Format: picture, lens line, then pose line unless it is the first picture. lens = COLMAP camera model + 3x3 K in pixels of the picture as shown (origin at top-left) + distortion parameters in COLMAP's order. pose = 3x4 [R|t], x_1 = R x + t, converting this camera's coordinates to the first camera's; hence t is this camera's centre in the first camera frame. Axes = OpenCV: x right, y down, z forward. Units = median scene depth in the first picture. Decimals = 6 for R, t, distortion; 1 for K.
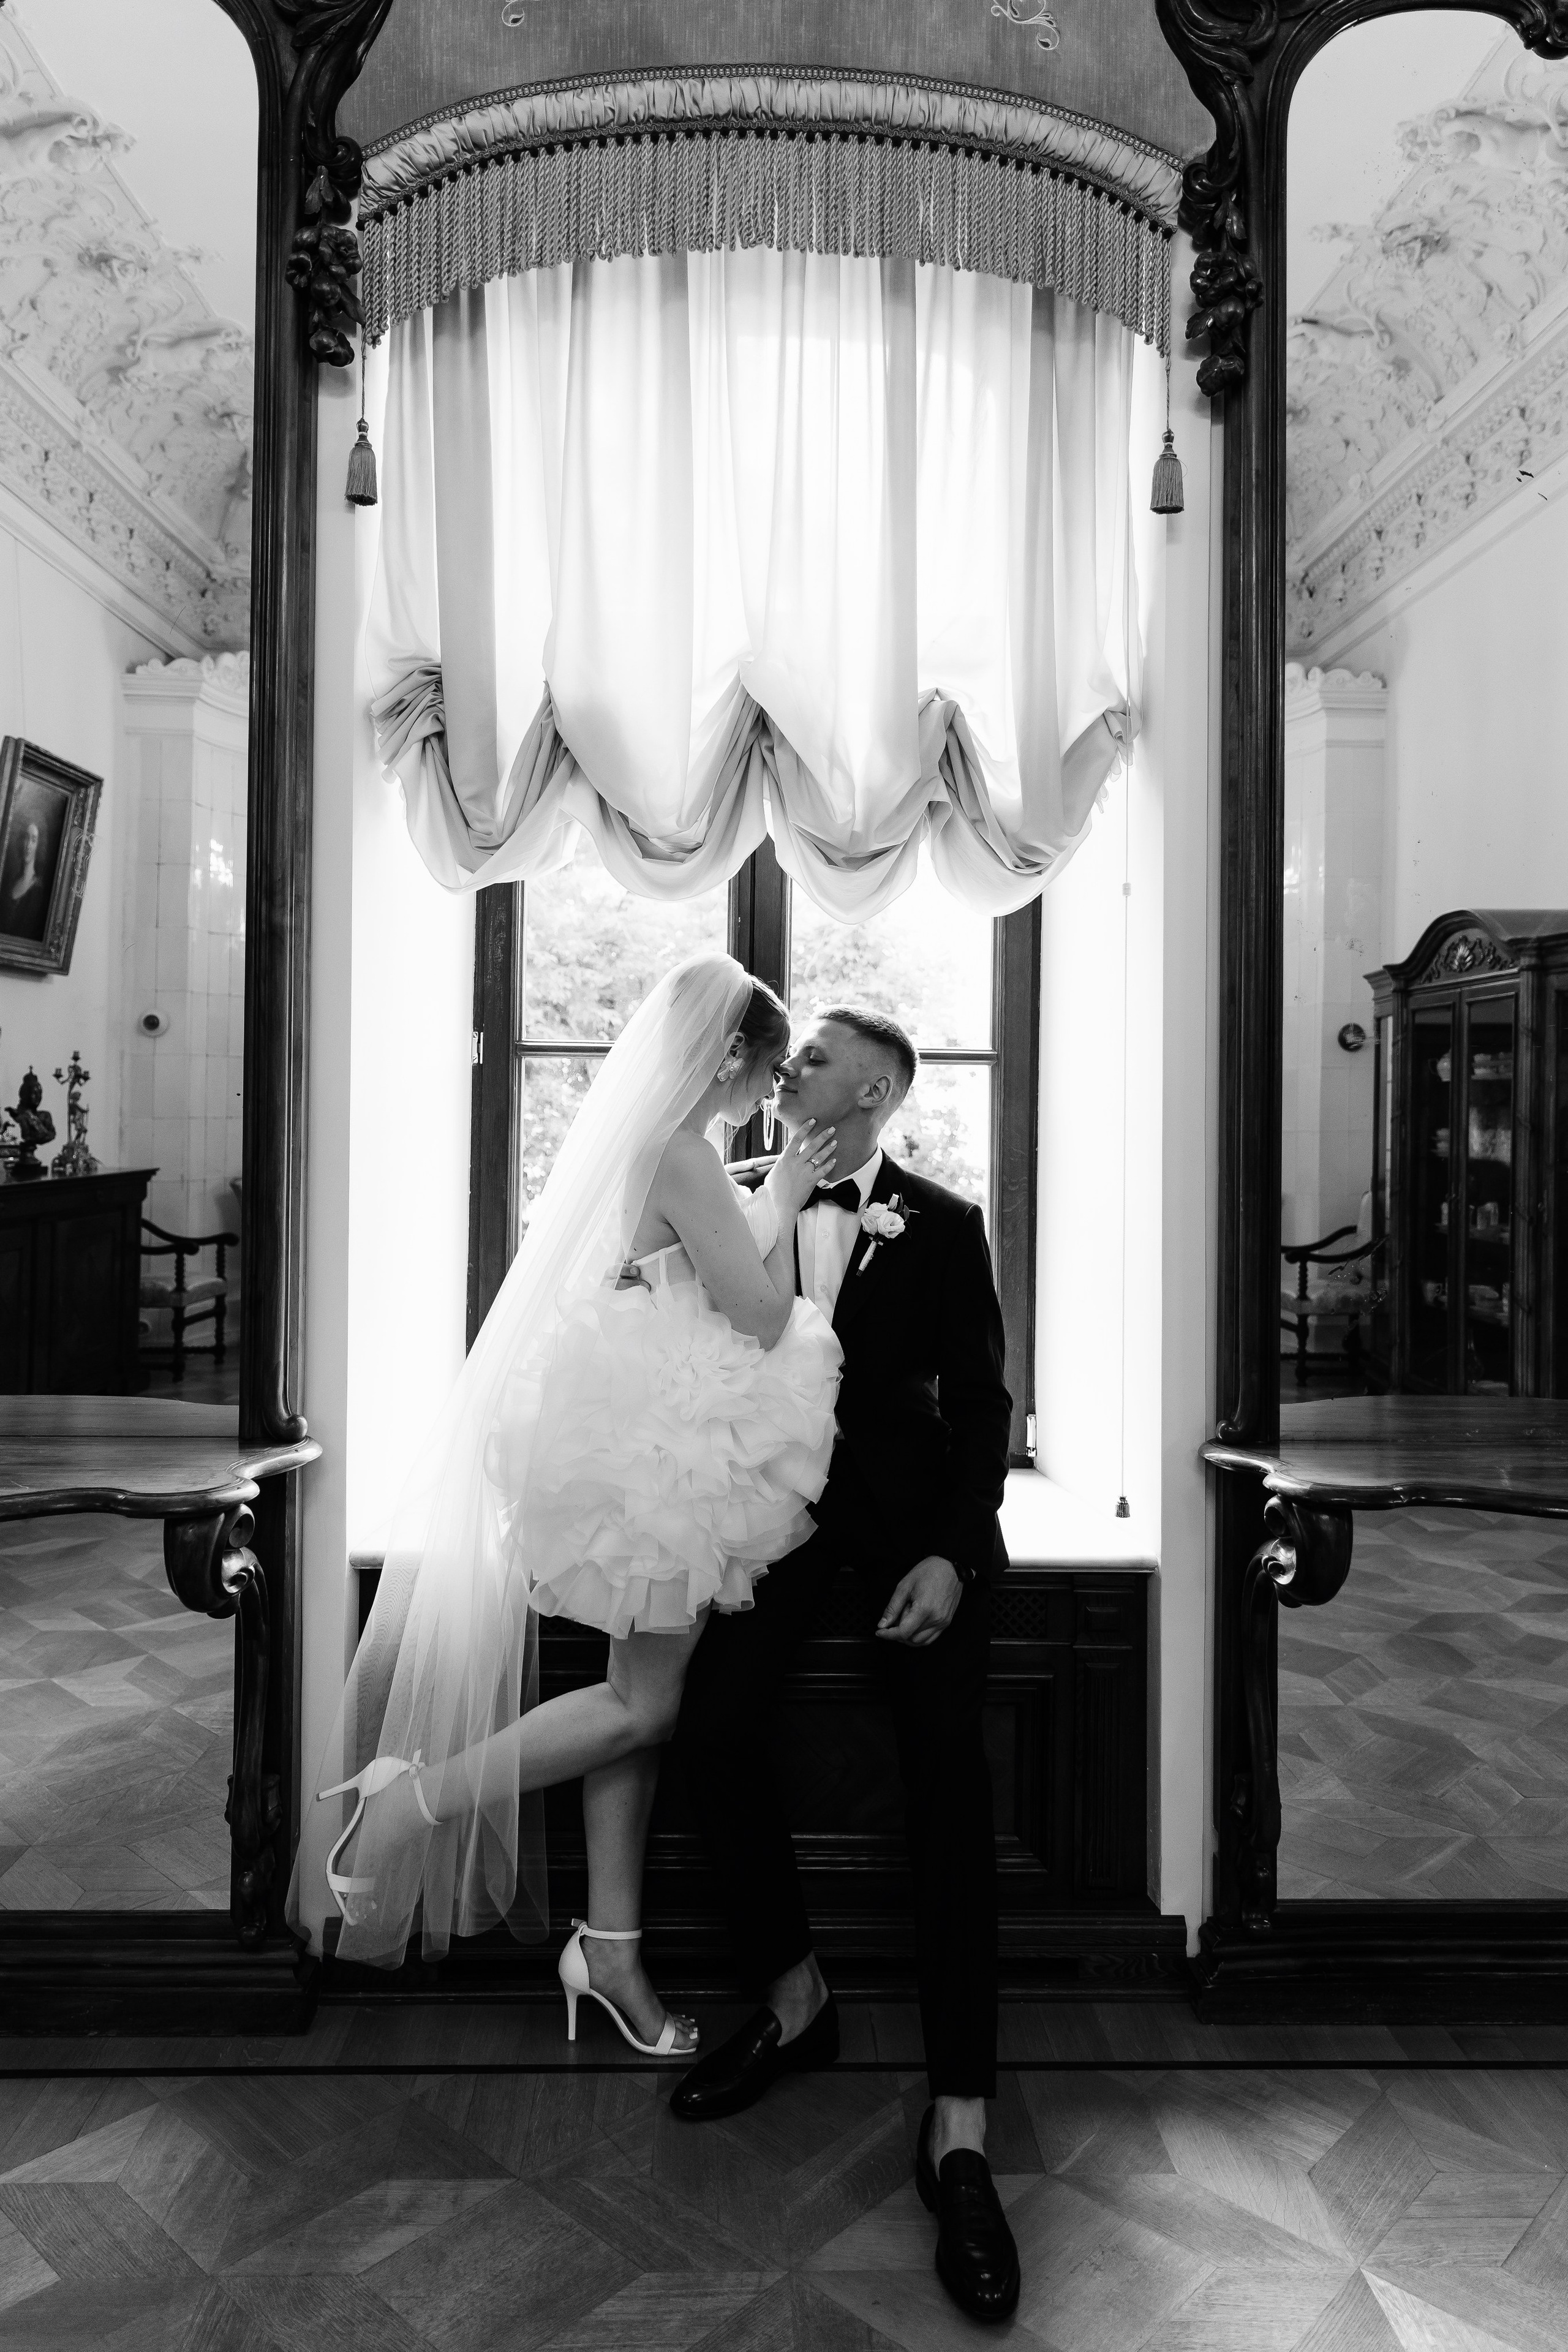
lens RADIAL K [[1593.8, 0, 753.1], [0, 1593.8, 1074.4], [0, 0, 1]] dist [0.021299, -0.017115]
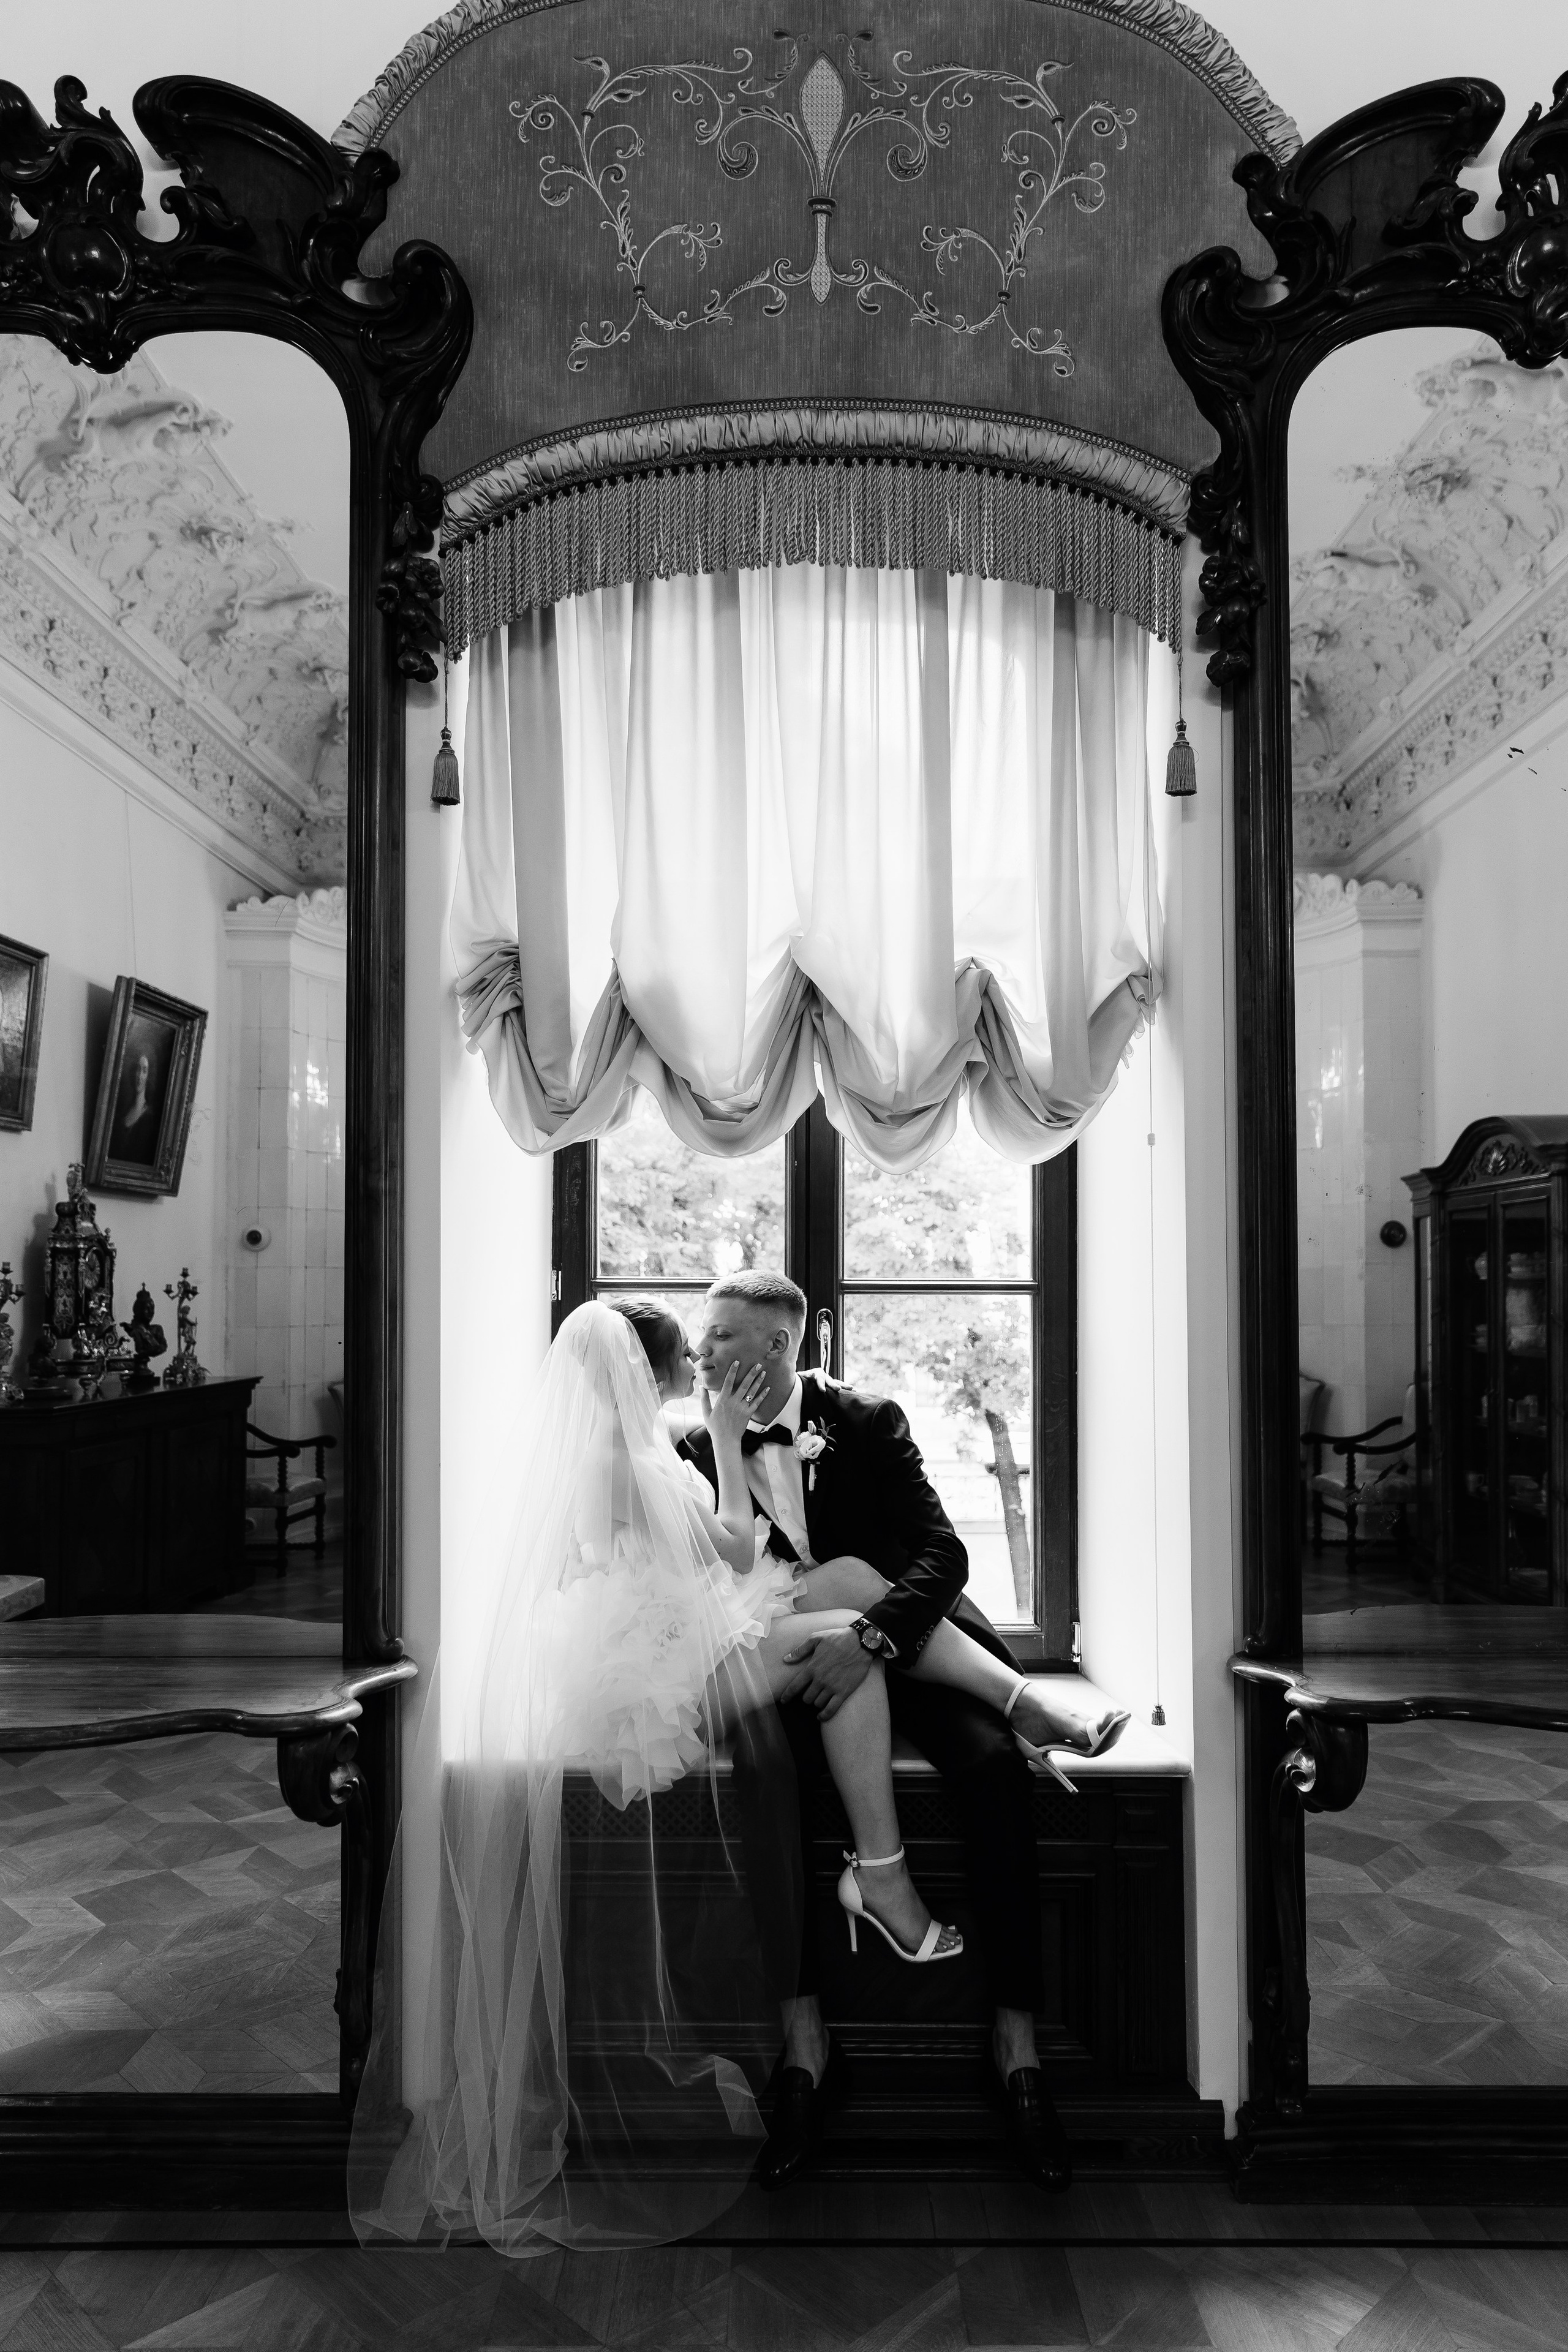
lens RADIAL K [[1593.8, 0, 786.6], [0, 1593.8, 1189.5], [0, 0, 1]] dist [0.021299, -0.017115]
pose [[0.999429, -0.014671, -0.030424, 0.019599], [0.014158, 0.999755, -0.017009, -0.068092], [0.030666, 0.016569, 0.999392, -0.087849]]
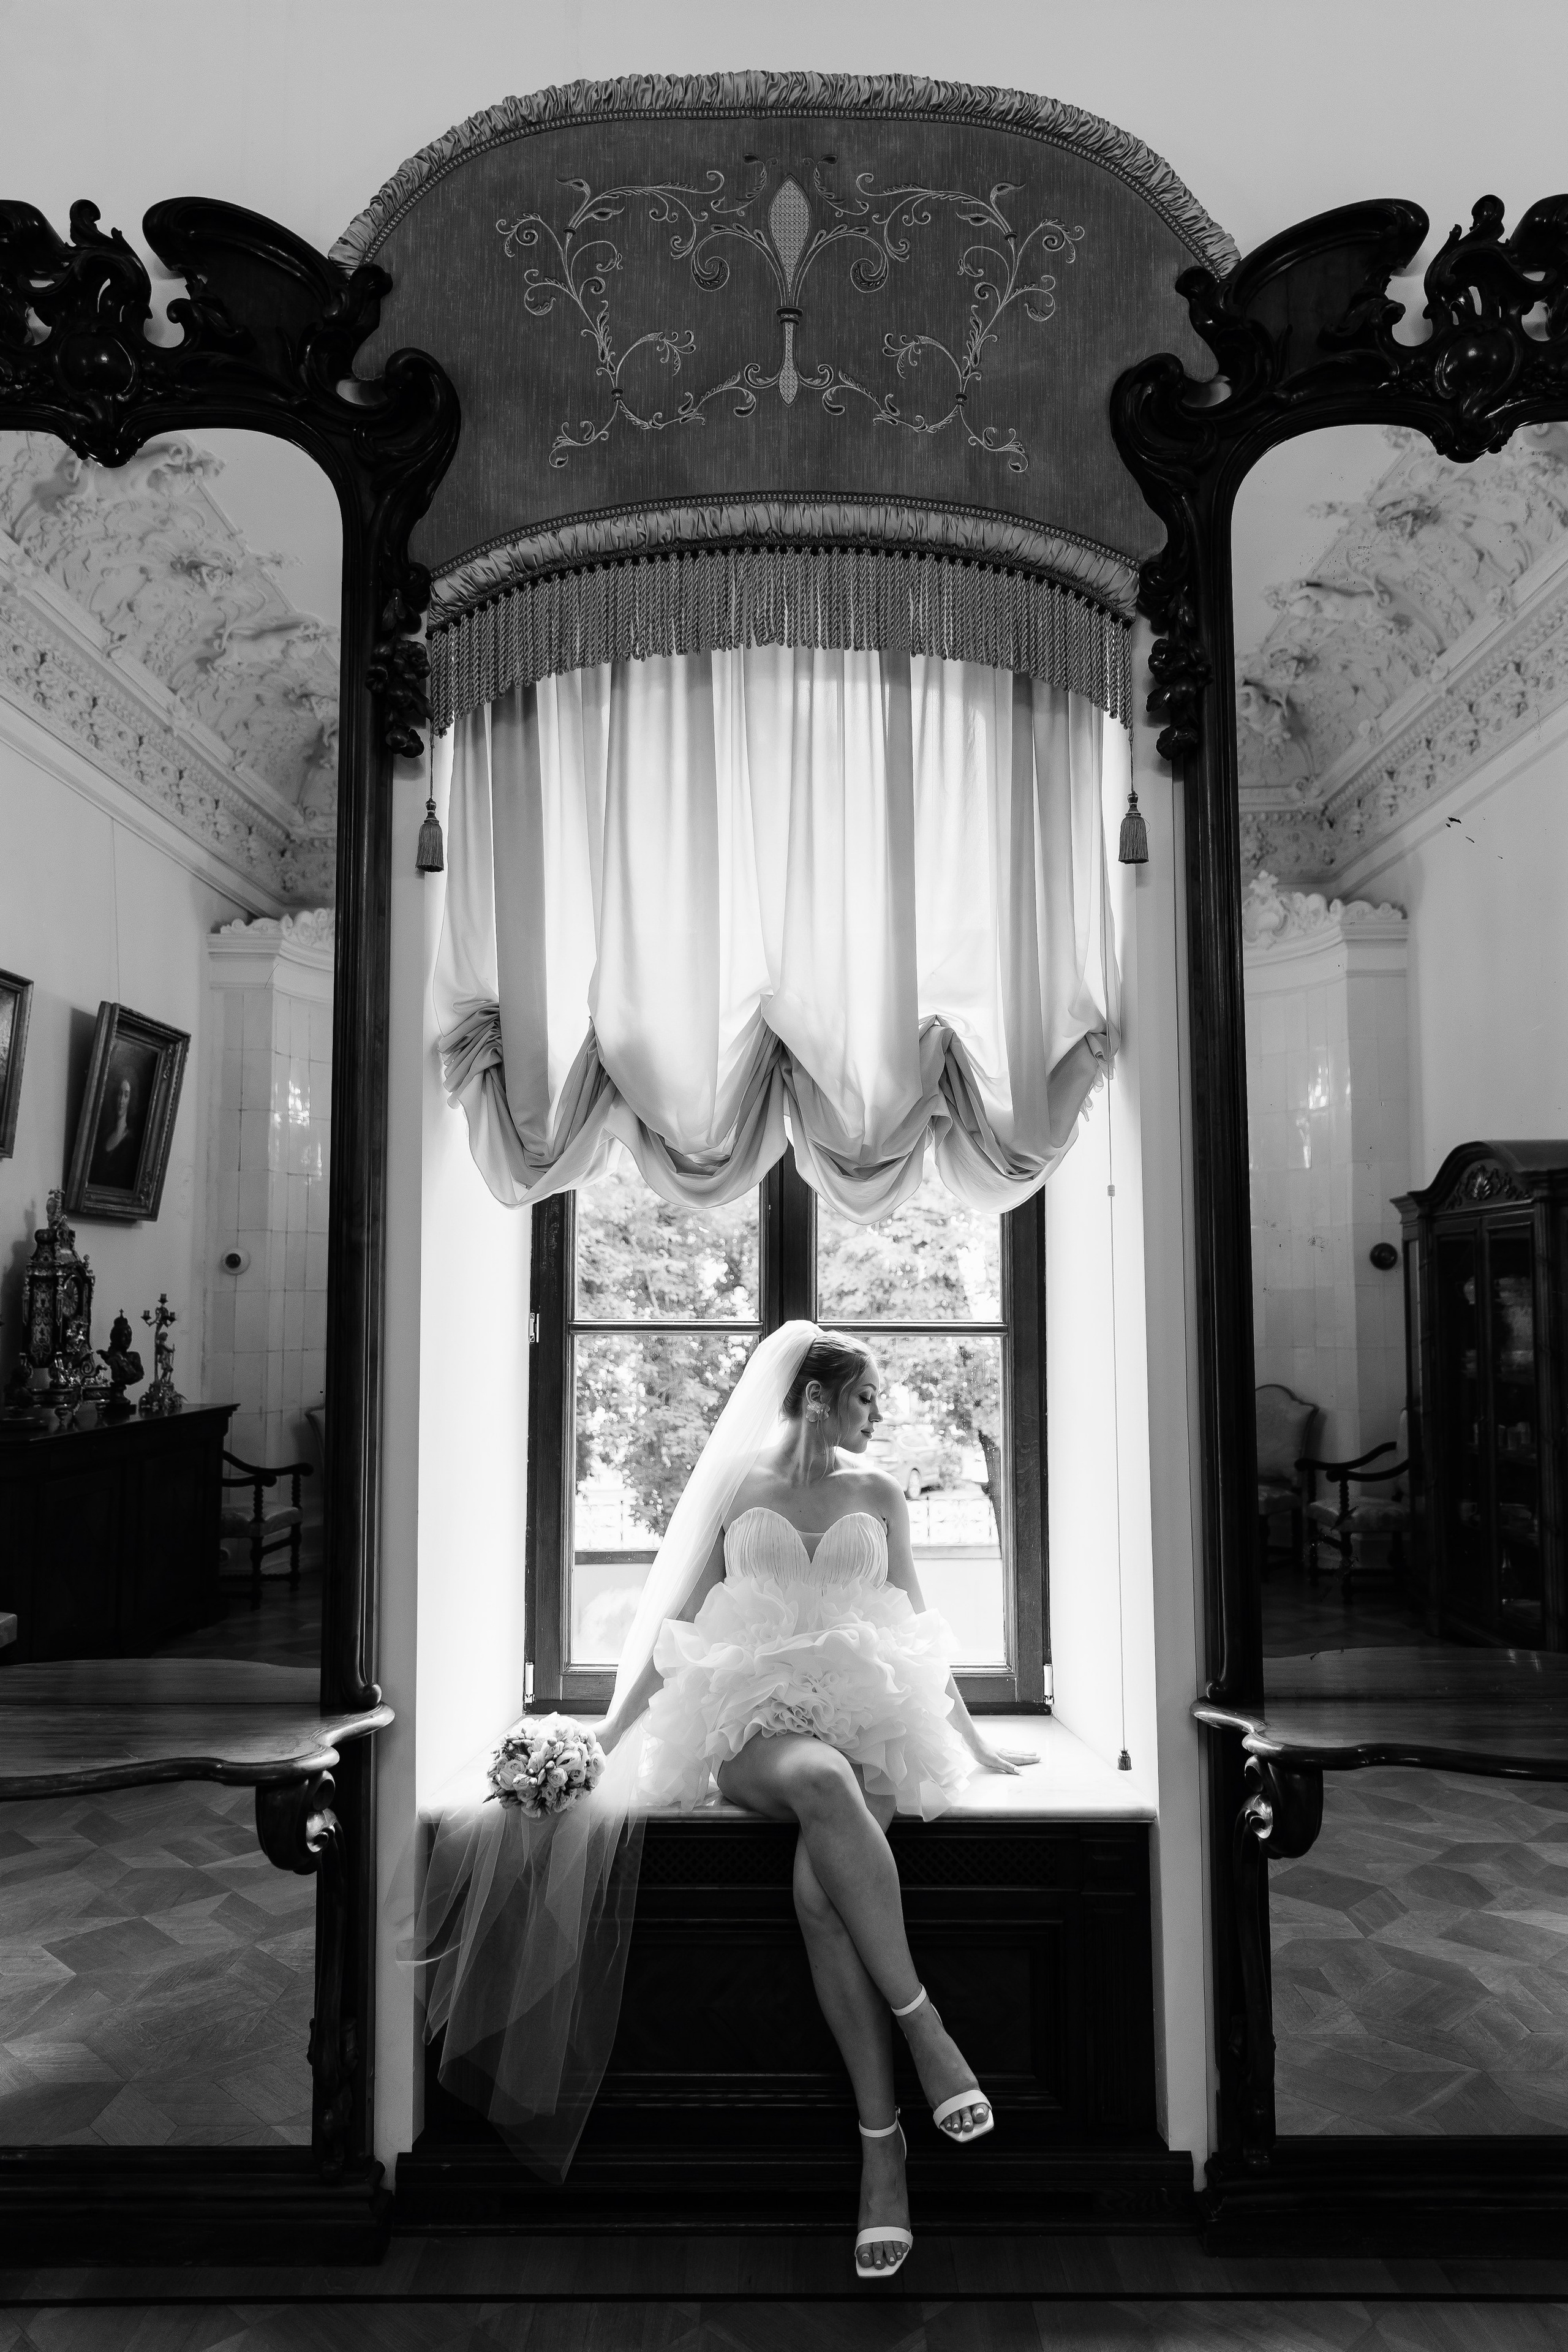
lens RADIAL K [[1593.8, 0, 770.8], [0, 1593.8, 1136.1], [0, 0, 1]] dist [0.021299, -0.017115]
pose [[0.999460, -0.017268, -0.027944, 0.028802], [0.015350, 0.997604, -0.067461, -0.084472], [0.029042, 0.066996, 0.997331, -0.124475]]
